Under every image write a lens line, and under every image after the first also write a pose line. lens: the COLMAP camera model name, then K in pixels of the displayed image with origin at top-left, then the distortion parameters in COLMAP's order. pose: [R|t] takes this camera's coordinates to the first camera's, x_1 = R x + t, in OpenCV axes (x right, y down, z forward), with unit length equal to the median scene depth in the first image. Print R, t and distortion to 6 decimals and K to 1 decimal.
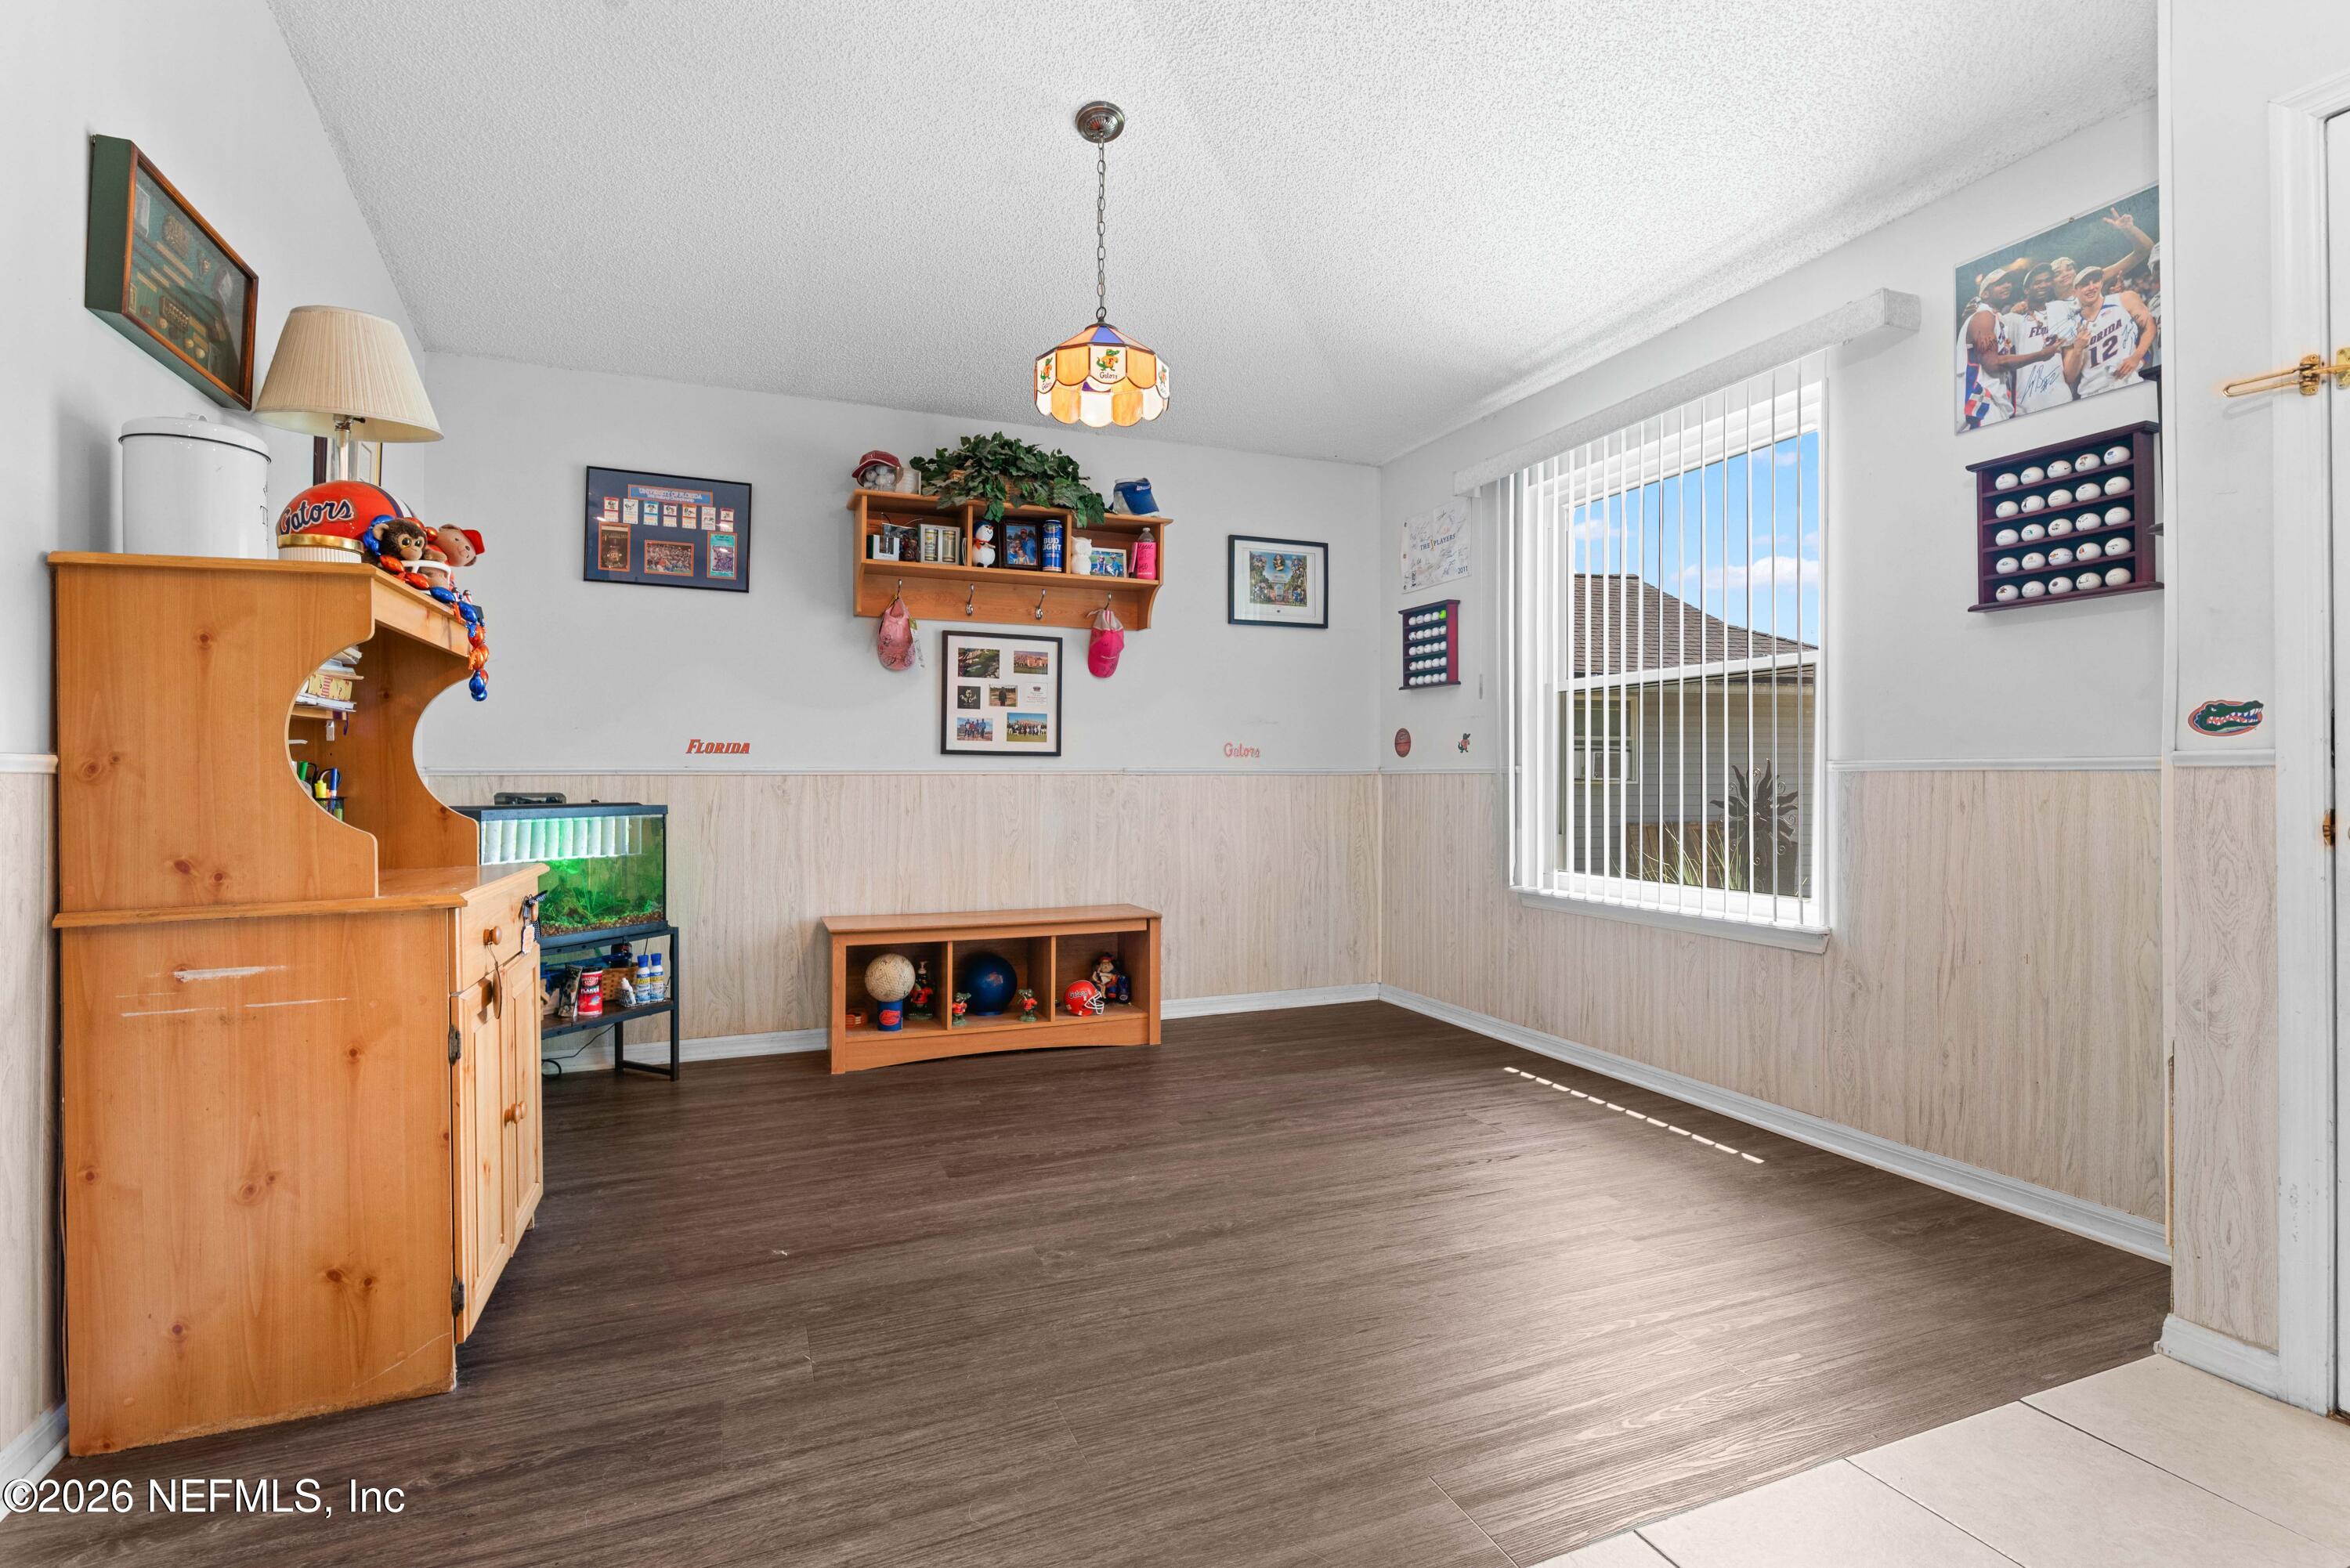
lens RADIAL K [[1095.7, 0, 1167.8], [0, 1095.7, 772.3], [0, 0, 1]] dist [-0.005517, -0.001458]
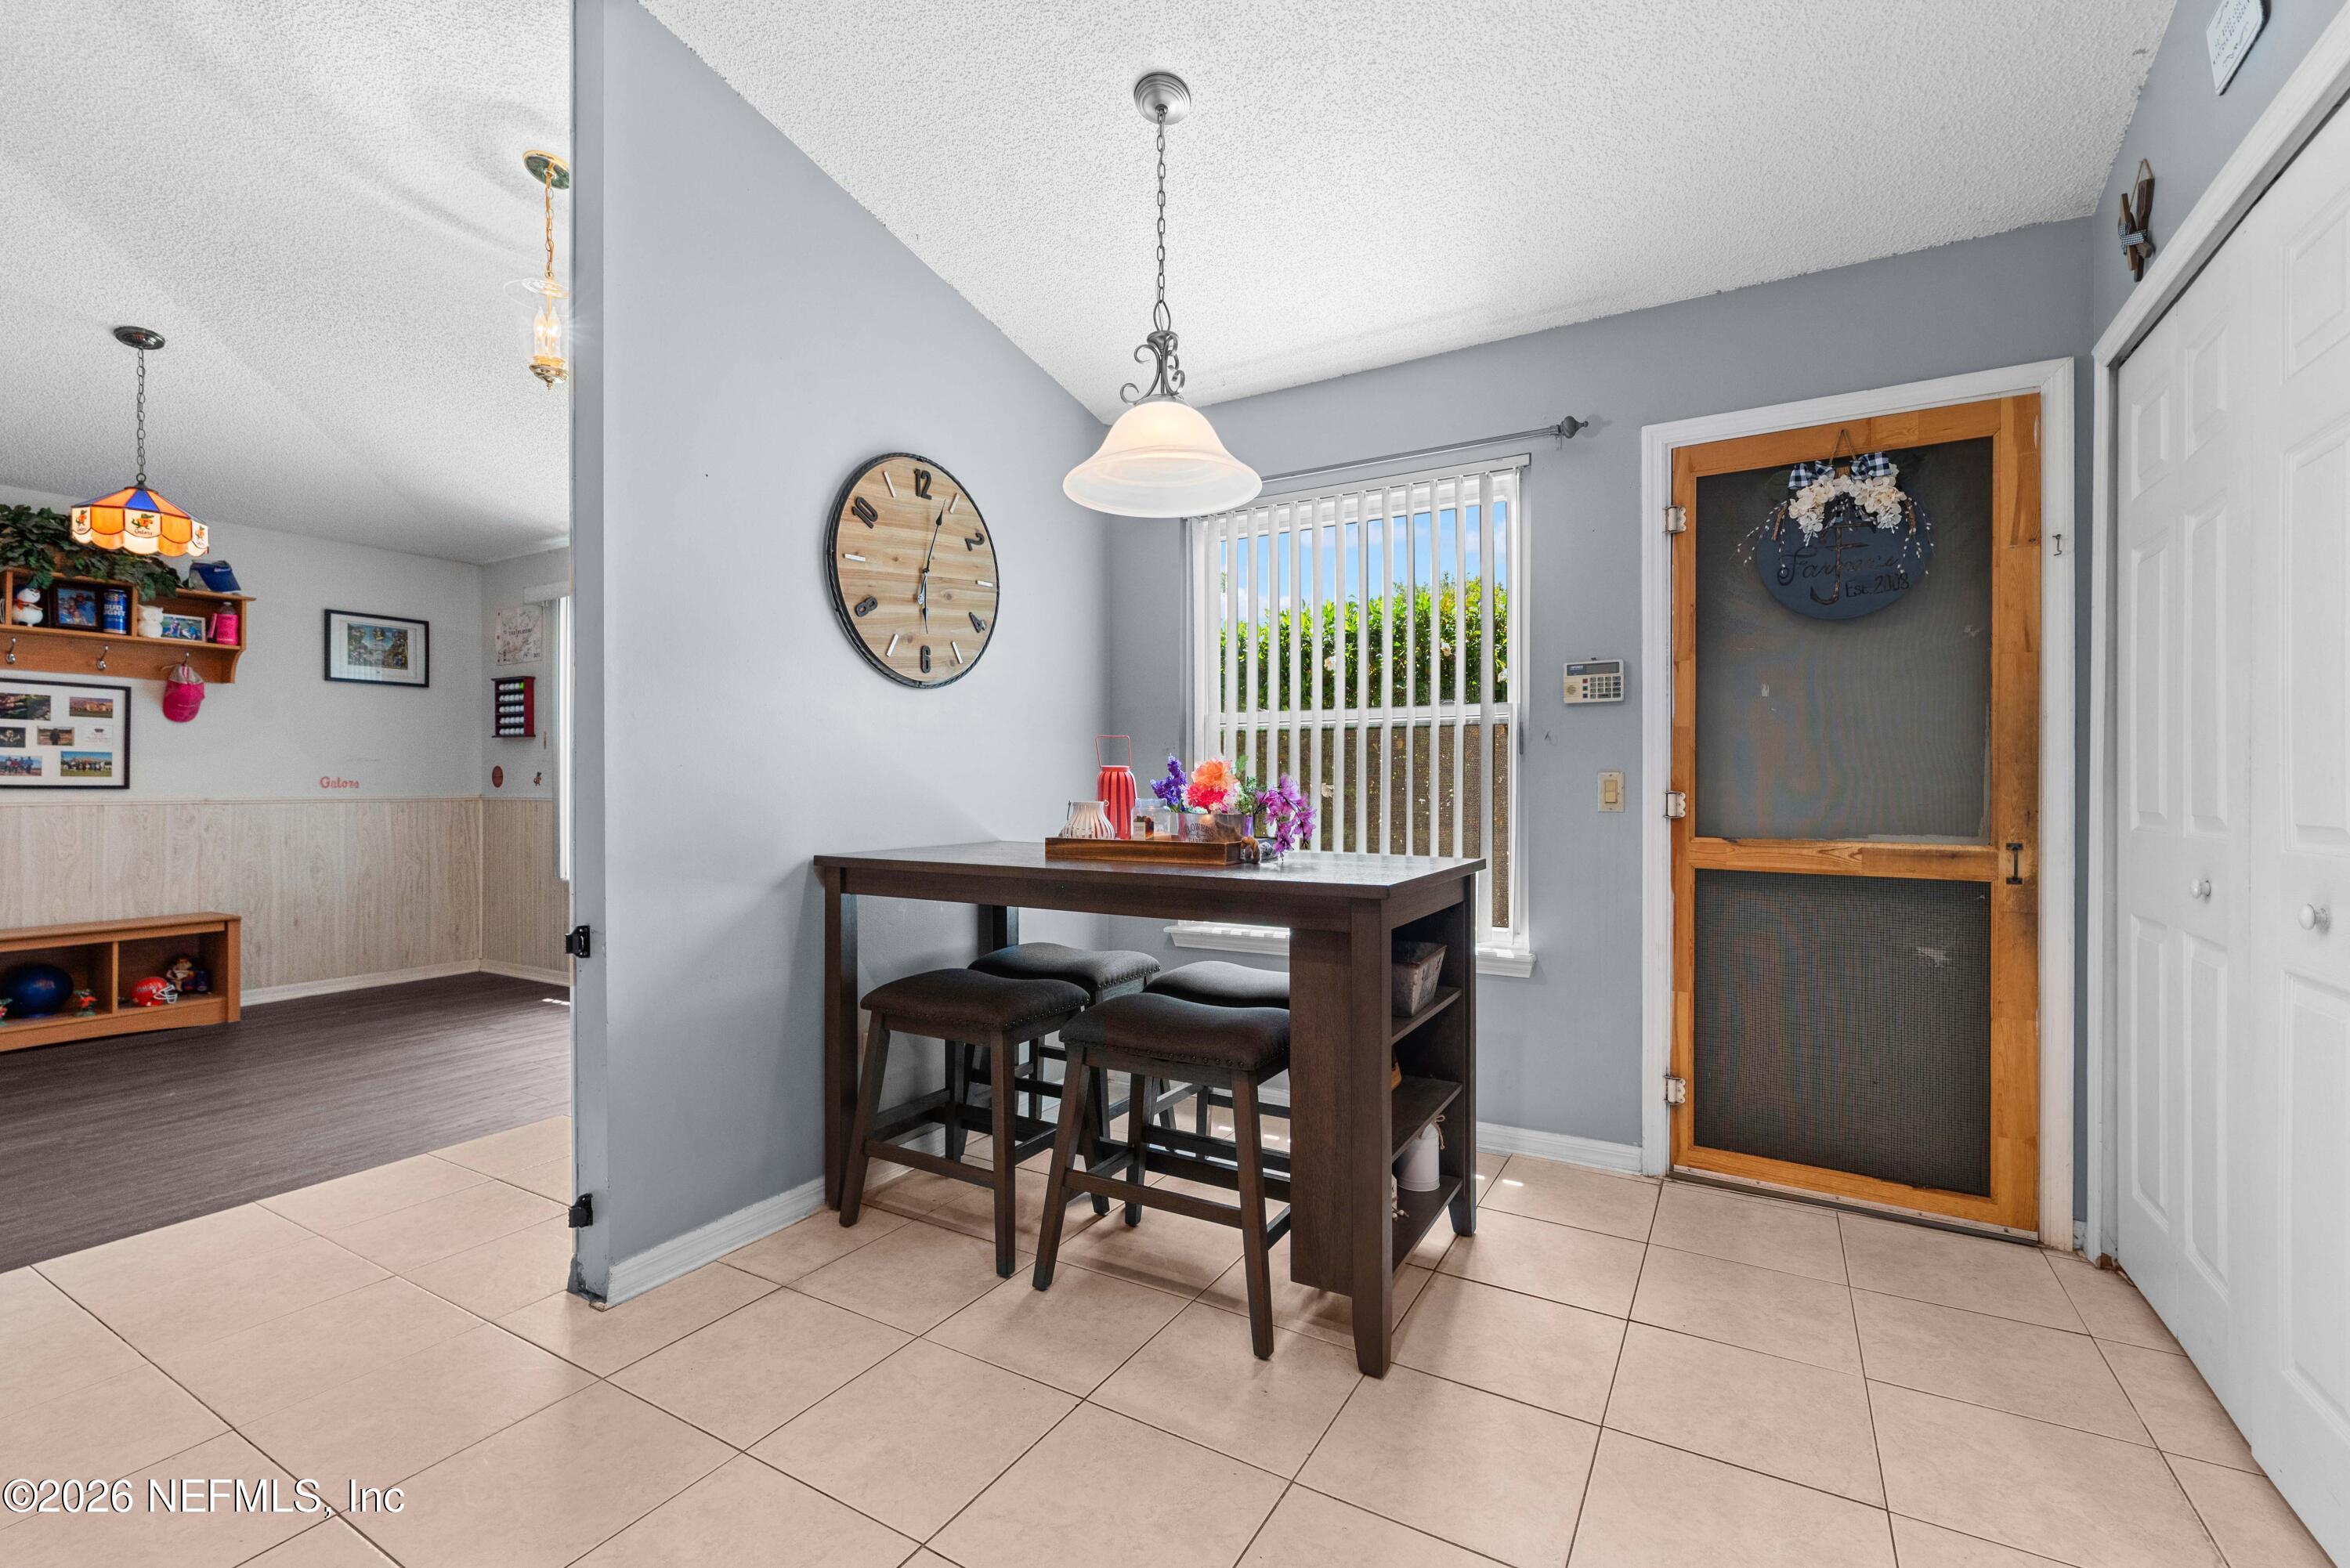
lens RADIAL K [[1012.3, 0, 1175.9], [0, 1012.3, 786.5], [0, 0, 1]] dist [-0.000058, -0.000058]
pose [[0.791208, -0.001037, 0.611546, 0.126090], [-0.003046, 0.999979, 0.005637, -0.027176], [-0.611540, -0.006323, 0.791189, -0.536613]]
